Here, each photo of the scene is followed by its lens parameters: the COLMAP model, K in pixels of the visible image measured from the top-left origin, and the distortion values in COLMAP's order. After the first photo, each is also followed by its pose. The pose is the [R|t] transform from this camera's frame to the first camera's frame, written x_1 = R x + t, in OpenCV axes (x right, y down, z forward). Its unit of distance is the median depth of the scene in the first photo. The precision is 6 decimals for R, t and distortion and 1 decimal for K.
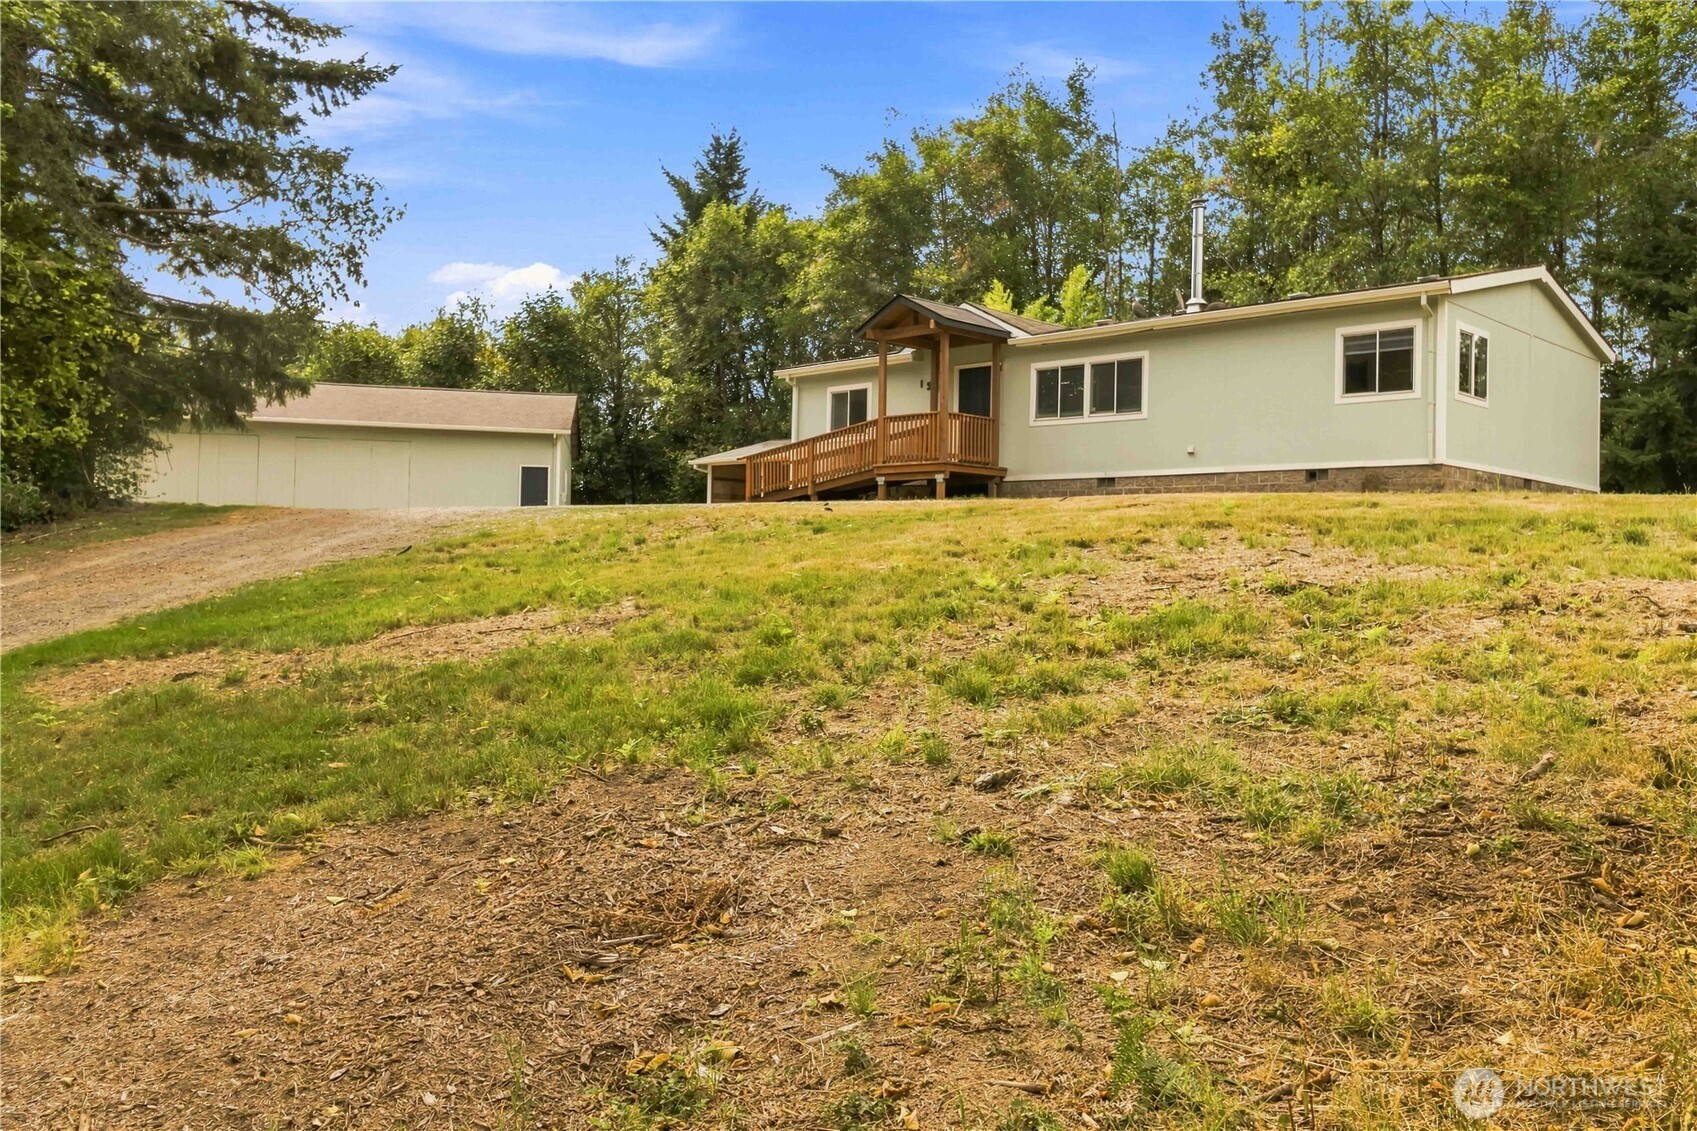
lens RADIAL K [[1379.8, 0, 850.0], [0, 1379.8, 553.8], [0, 0, 1]] dist [-0.026336, 0.005222]
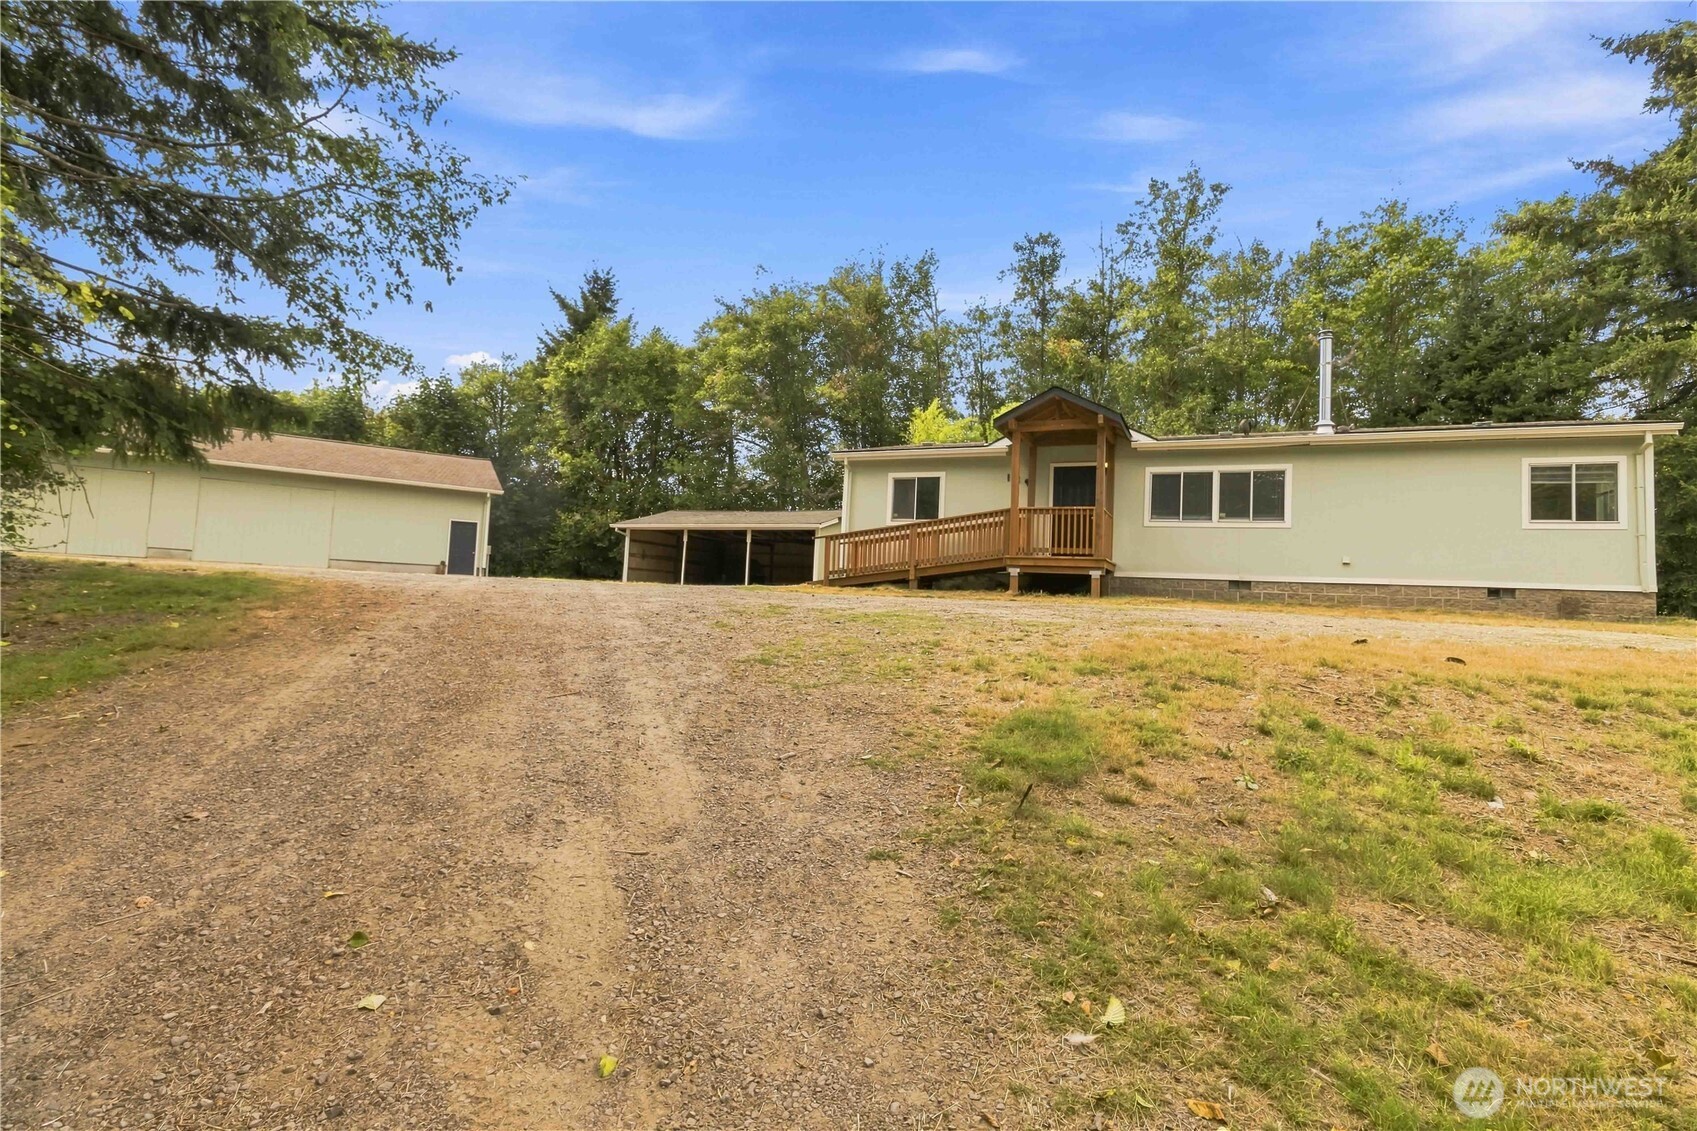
lens RADIAL K [[781.0, 0, 849.0], [0, 781.0, 568.4], [0, 0, 1]] dist [0.002702, -0.001648]
pose [[0.931326, 0.036048, 0.362399, -0.294723], [-0.032115, 0.999342, -0.016874, -0.042237], [-0.362769, 0.004076, 0.931870, 0.517722]]
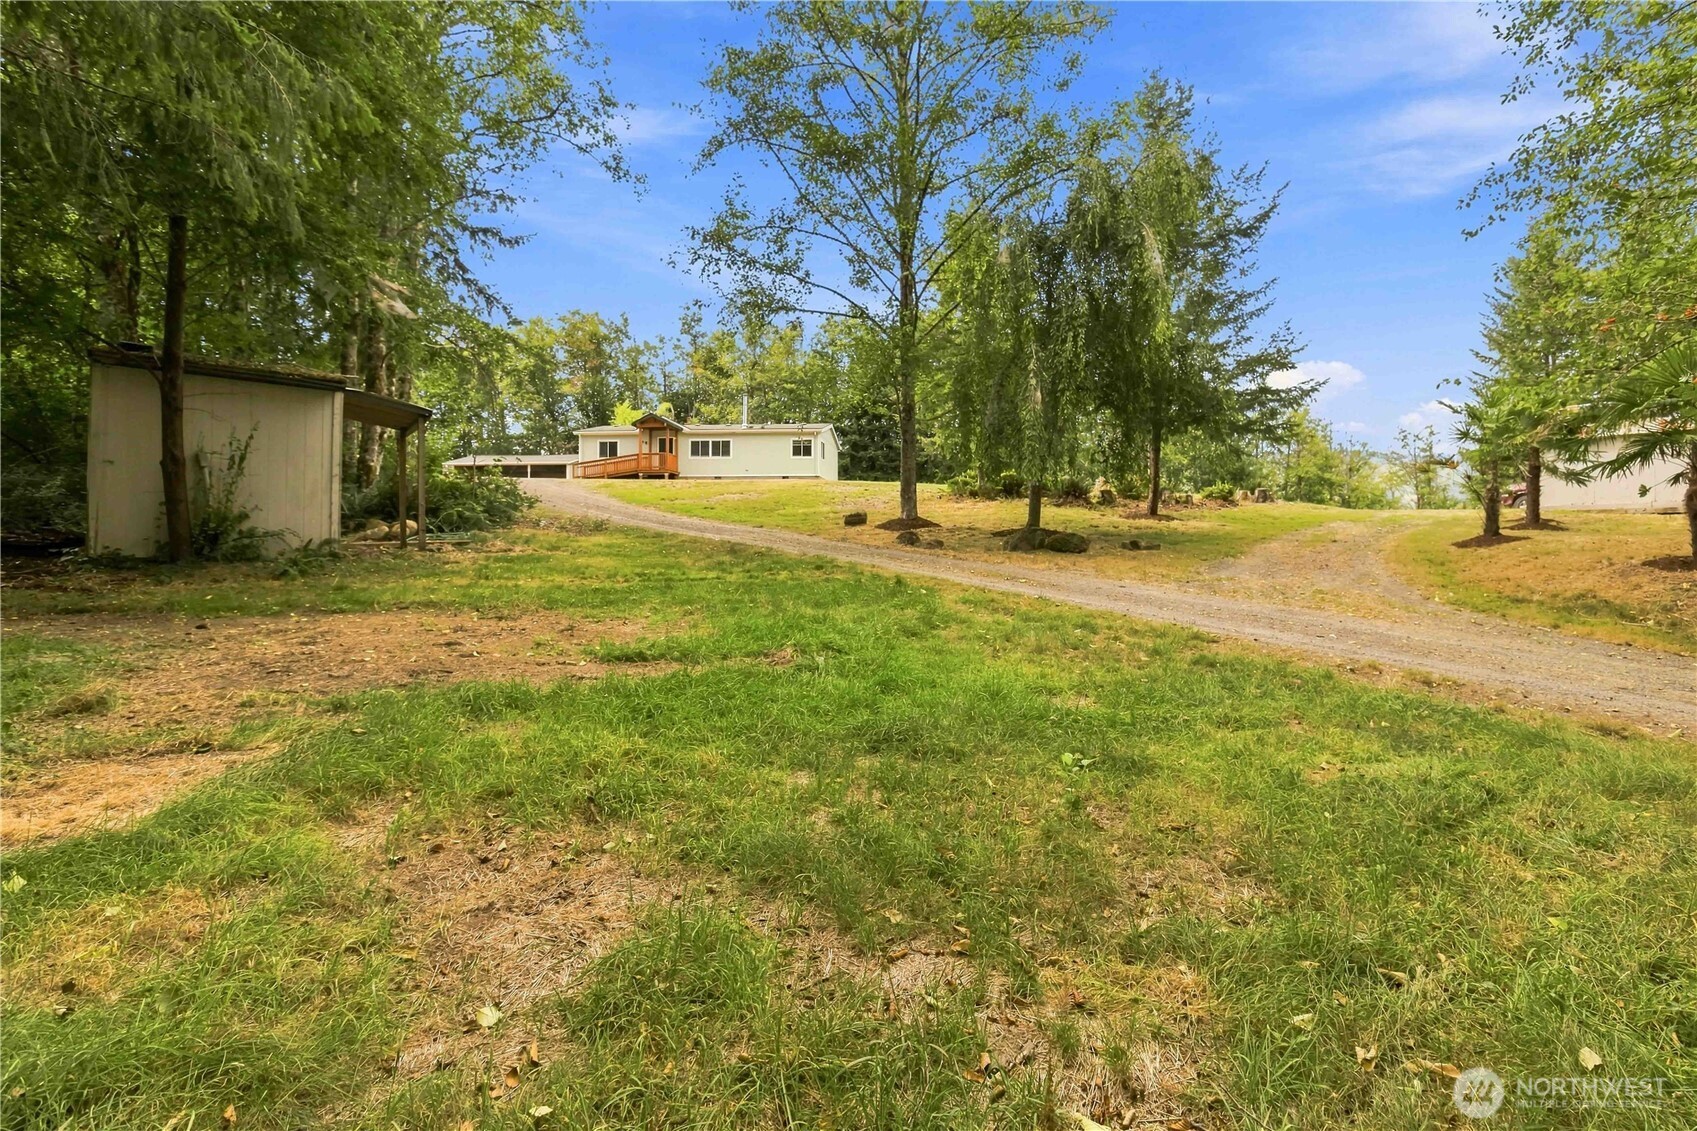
lens RADIAL K [[781.0, 0, 861.7], [0, 781.0, 551.0], [0, 0, 1]] dist [0.002702, -0.001648]
pose [[0.771670, -0.021926, 0.635645, -0.681079], [0.003084, 0.999523, 0.030733, 0.060525], [-0.636016, -0.021756, 0.771369, -0.596665]]
